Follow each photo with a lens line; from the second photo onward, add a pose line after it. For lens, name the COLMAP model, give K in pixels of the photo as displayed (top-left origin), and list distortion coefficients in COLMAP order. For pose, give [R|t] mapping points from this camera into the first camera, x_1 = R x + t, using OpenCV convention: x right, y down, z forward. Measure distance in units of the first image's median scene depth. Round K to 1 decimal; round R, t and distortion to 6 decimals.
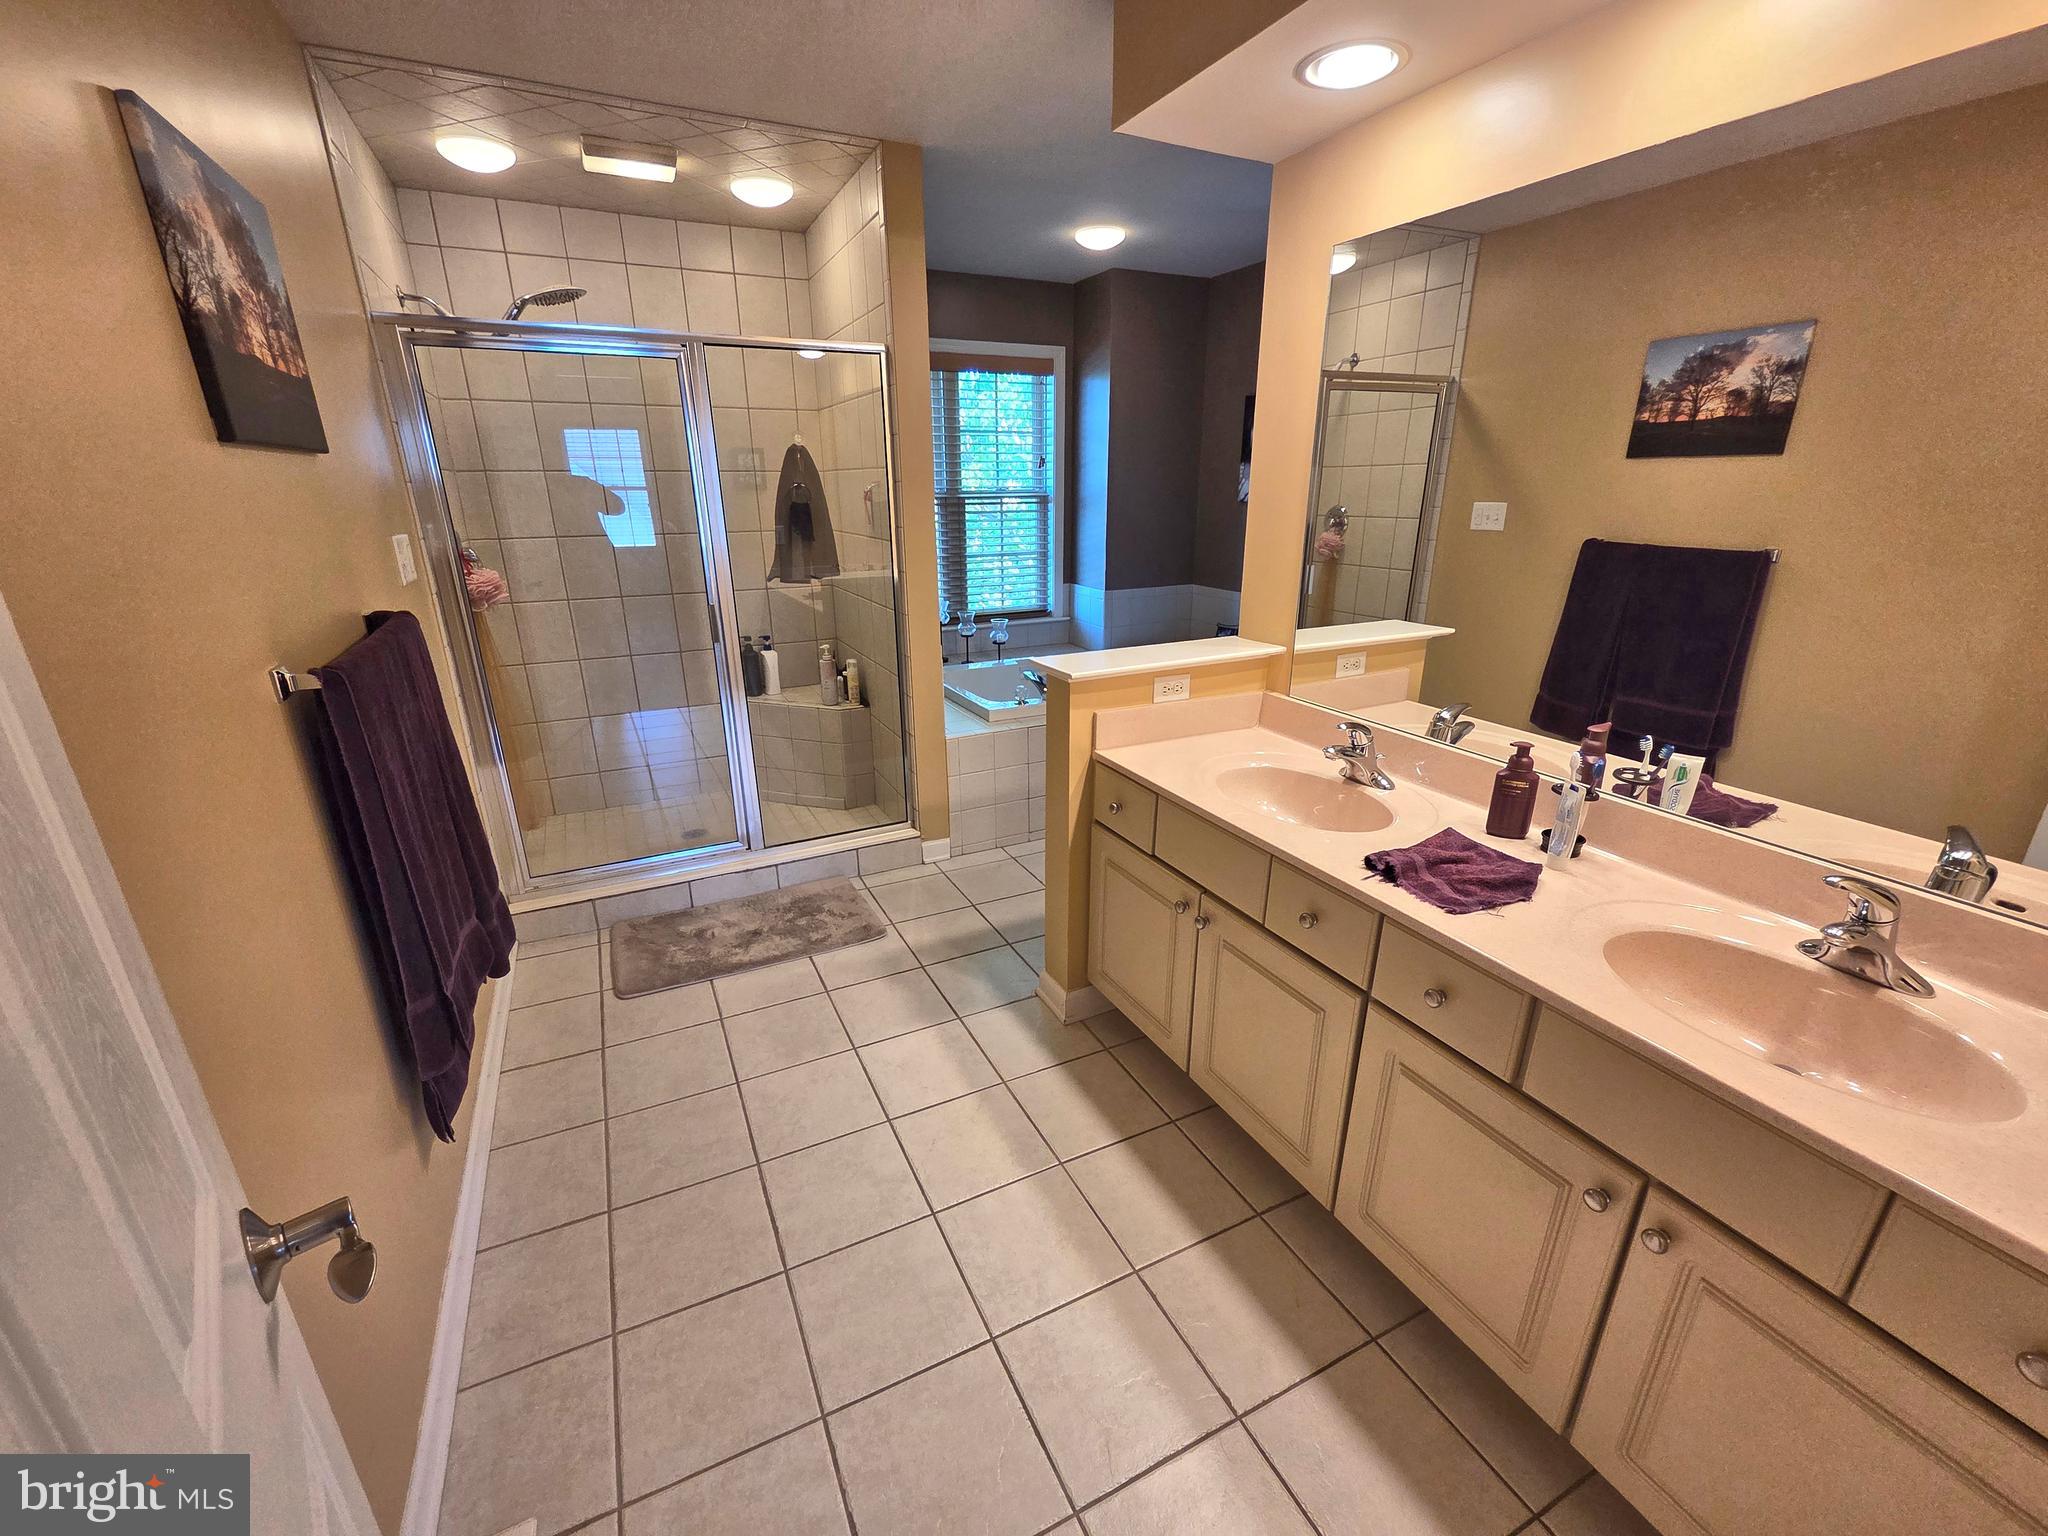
lens RADIAL K [[835.0, 0, 1024.0], [0, 835.0, 768.0], [0, 0, 1]] dist [0.000511, -0.000076]
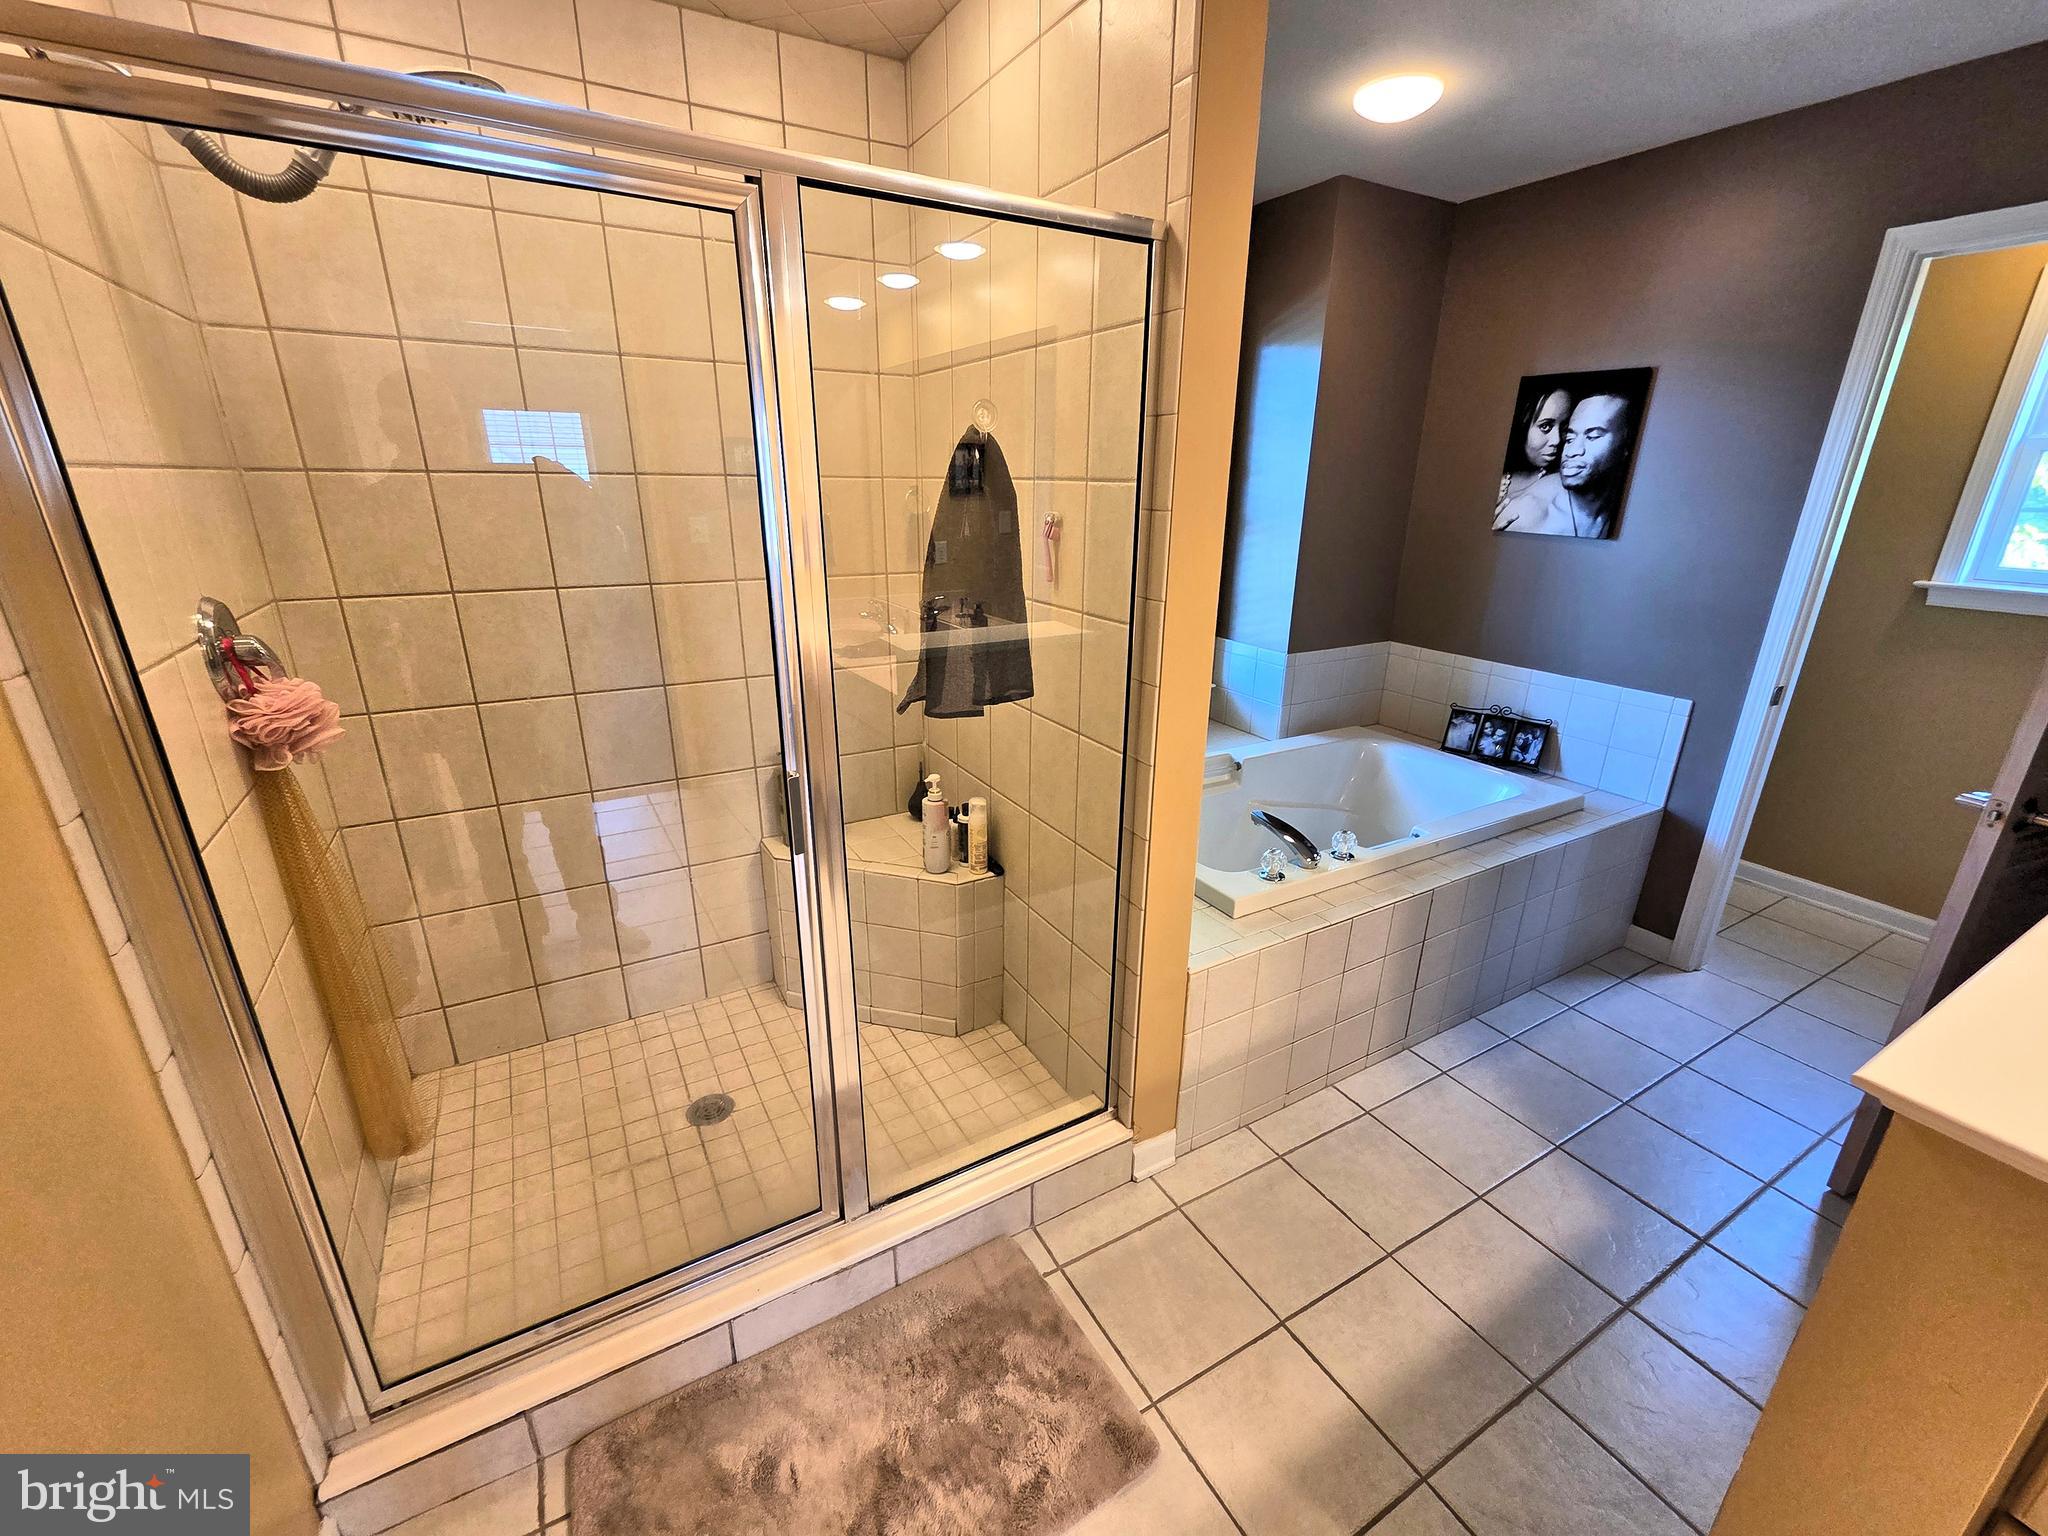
lens RADIAL K [[835.0, 0, 1024.0], [0, 835.0, 768.0], [0, 0, 1]] dist [0.000511, -0.000076]
pose [[0.998221, -0.003914, 0.059488, -0.230565], [0.004008, 0.999991, -0.001463, -0.165559], [-0.059482, 0.001699, 0.998228, 0.449367]]
